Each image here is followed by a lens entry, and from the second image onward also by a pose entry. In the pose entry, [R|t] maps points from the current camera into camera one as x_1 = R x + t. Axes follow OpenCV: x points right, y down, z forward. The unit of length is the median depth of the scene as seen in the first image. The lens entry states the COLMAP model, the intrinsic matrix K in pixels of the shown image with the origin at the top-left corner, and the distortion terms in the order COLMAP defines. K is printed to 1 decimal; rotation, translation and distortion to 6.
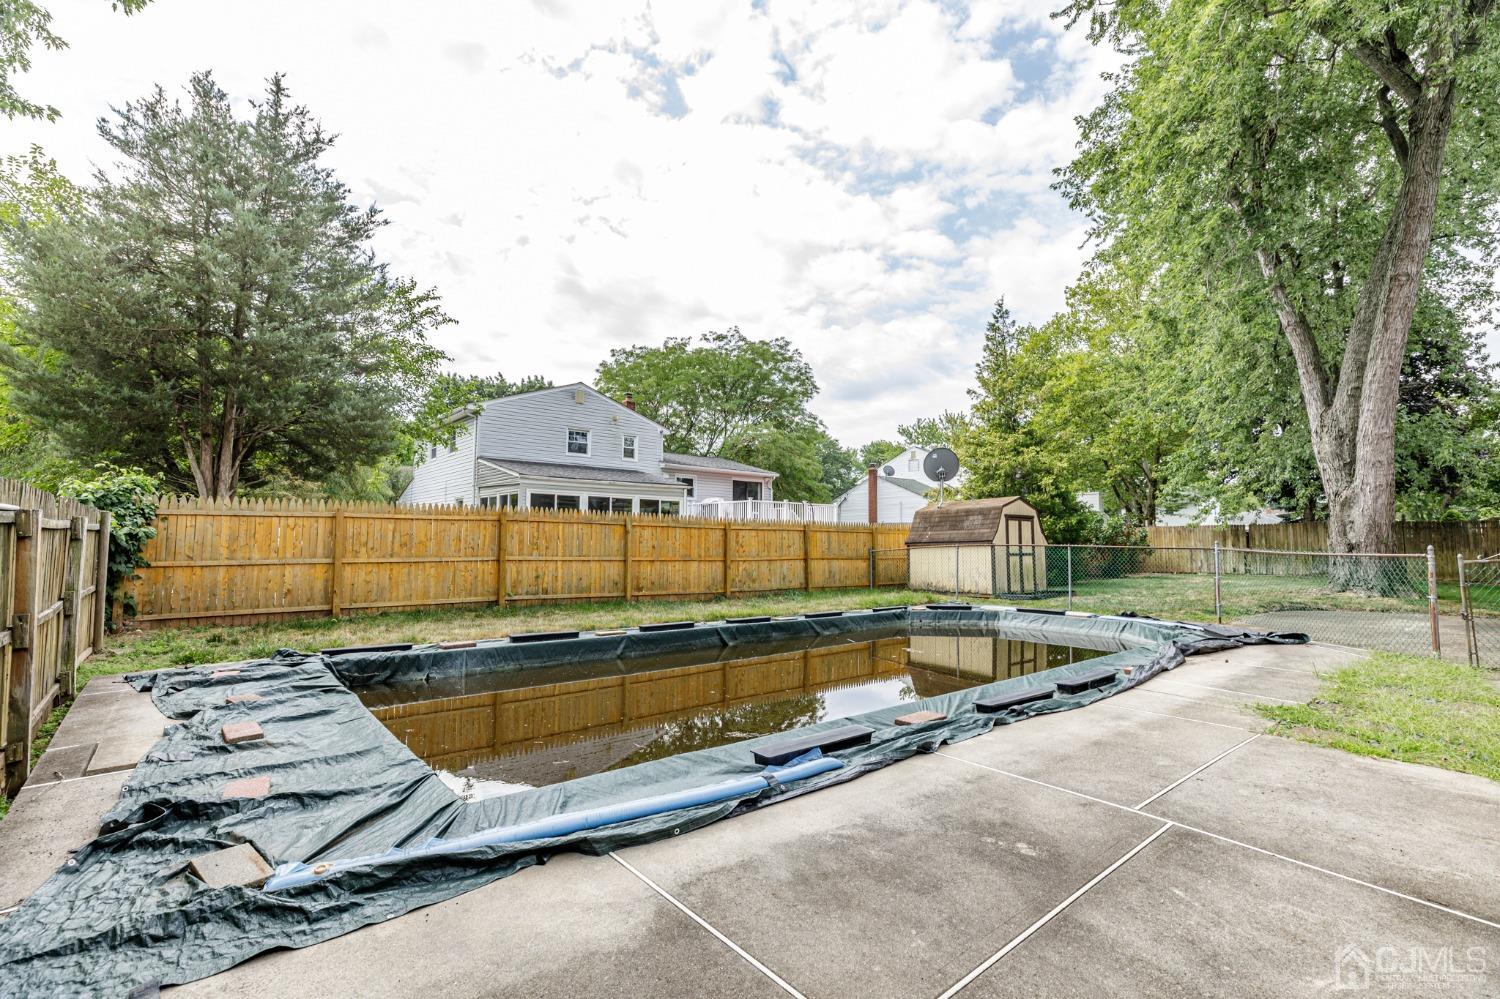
lens RADIAL K [[677.4, 0, 750.0], [0, 677.4, 499.5], [0, 0, 1]] dist [-0.022079, 0.010231]
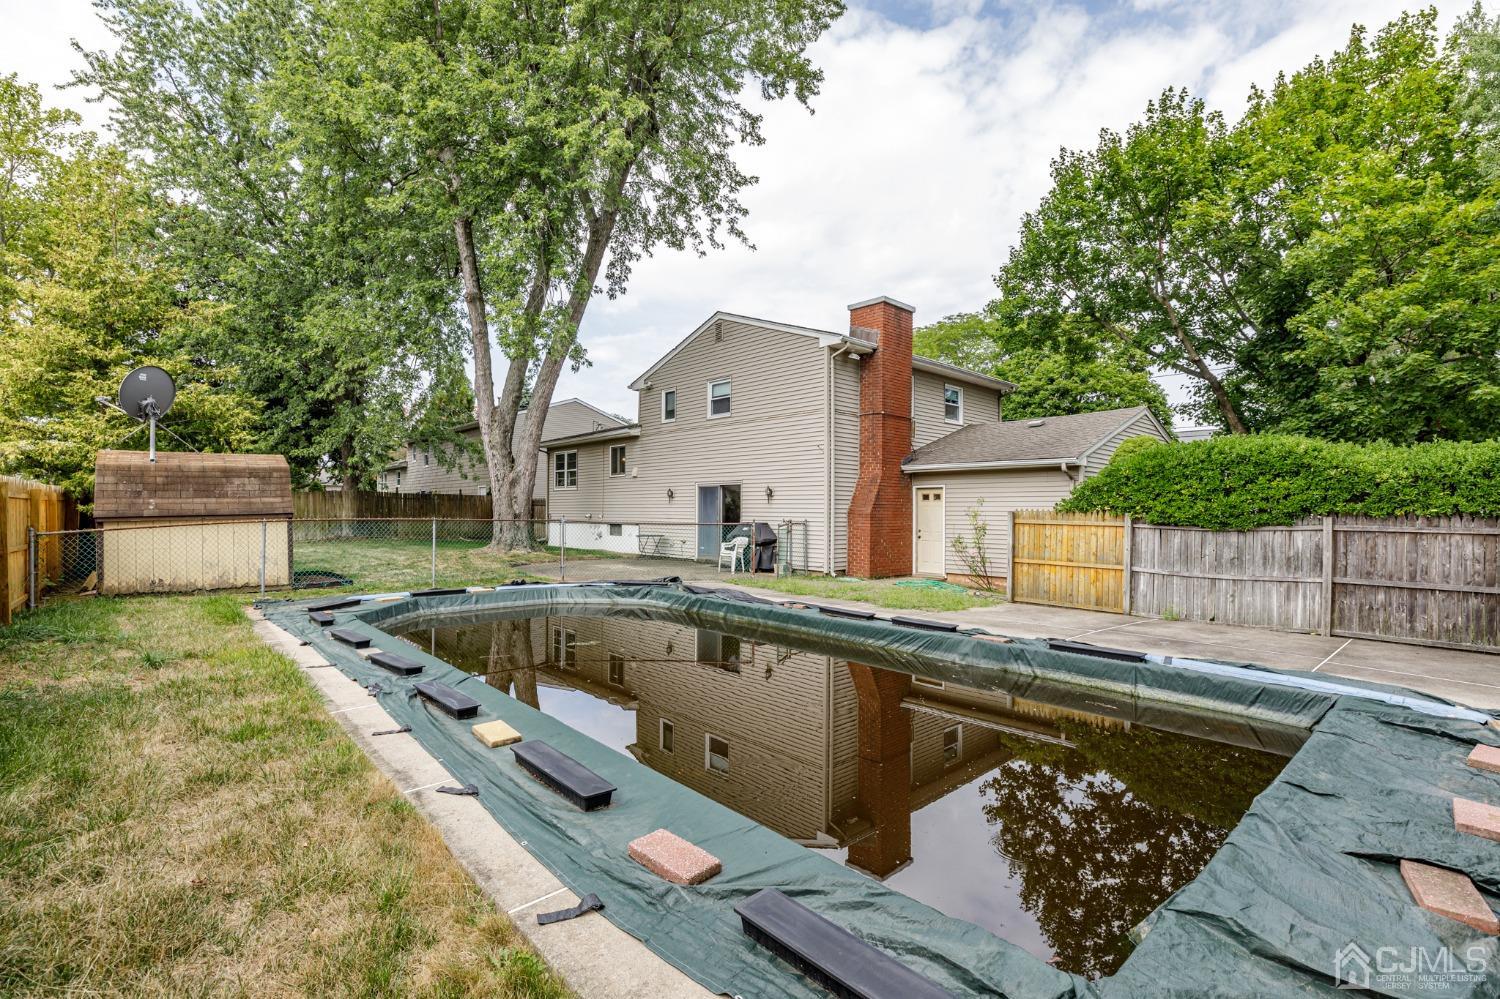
lens RADIAL K [[677.4, 0, 750.0], [0, 677.4, 499.5], [0, 0, 1]] dist [-0.022079, 0.010231]
pose [[-0.019392, 0.007310, 0.999785, -0.398179], [-0.075658, 0.997095, -0.008758, 0.012784], [-0.996945, -0.075811, -0.018783, 0.502935]]
